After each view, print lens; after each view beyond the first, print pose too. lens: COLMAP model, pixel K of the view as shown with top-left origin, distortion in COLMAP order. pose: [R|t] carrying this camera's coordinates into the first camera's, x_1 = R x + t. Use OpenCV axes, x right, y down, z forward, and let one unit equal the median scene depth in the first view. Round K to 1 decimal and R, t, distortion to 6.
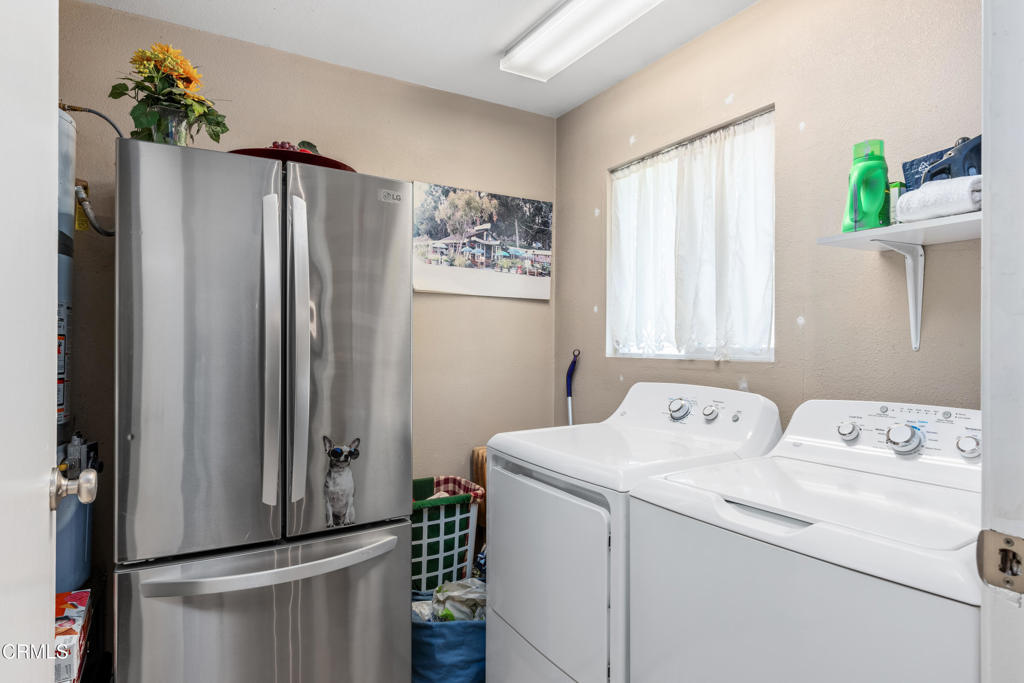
lens RADIAL K [[580.3, 0, 510.0], [0, 580.3, 341.7], [0, 0, 1]] dist [0.003100, 0.000086]
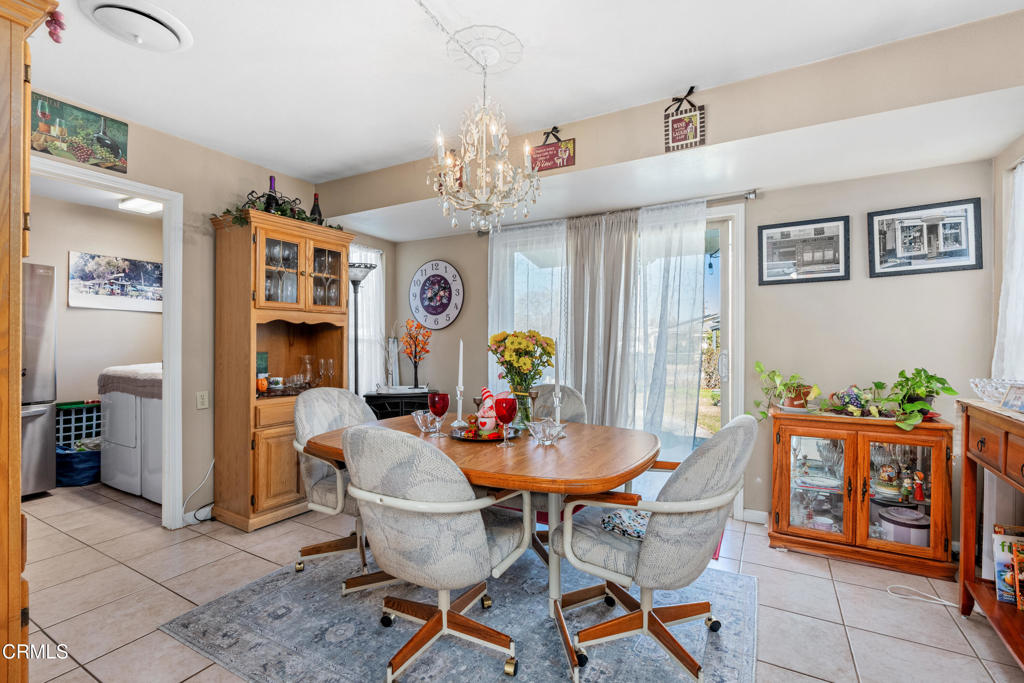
lens RADIAL K [[457.4, 0, 515.1], [0, 457.4, 342.0], [0, 0, 1]] dist [-0.006610, 0.001831]
pose [[0.869021, -0.005157, 0.494748, 0.367207], [0.002390, 0.999978, 0.006225, 0.025675], [-0.494770, -0.004227, 0.869014, -1.052036]]
